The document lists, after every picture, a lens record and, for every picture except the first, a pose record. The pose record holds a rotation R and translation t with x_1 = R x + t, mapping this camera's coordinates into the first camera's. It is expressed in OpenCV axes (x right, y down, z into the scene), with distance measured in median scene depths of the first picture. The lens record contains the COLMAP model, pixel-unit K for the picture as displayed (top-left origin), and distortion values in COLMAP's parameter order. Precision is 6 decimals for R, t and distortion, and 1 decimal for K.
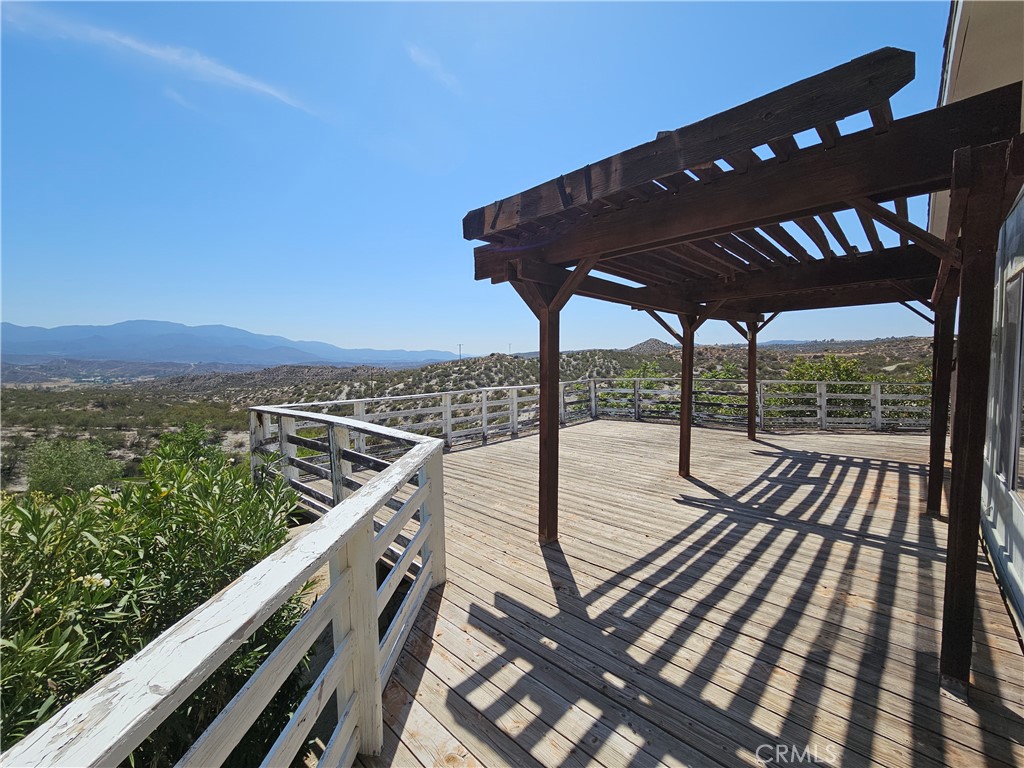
lens RADIAL K [[422.8, 0, 517.1], [0, 422.8, 377.4], [0, 0, 1]] dist [0.000339, -0.000067]
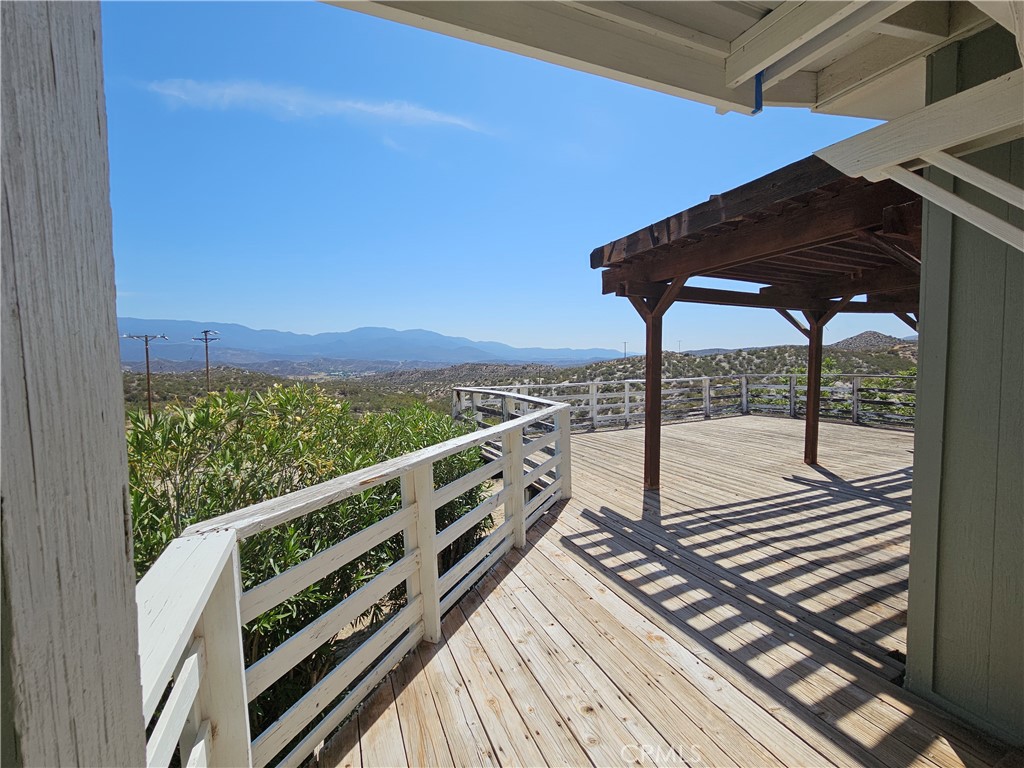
lens RADIAL K [[422.8, 0, 517.1], [0, 422.8, 377.4], [0, 0, 1]] dist [0.000339, -0.000067]
pose [[0.926645, 0.015127, -0.375634, 0.190401], [-0.013546, 0.999885, 0.006849, 0.035500], [0.375694, -0.001259, 0.926743, -0.427187]]
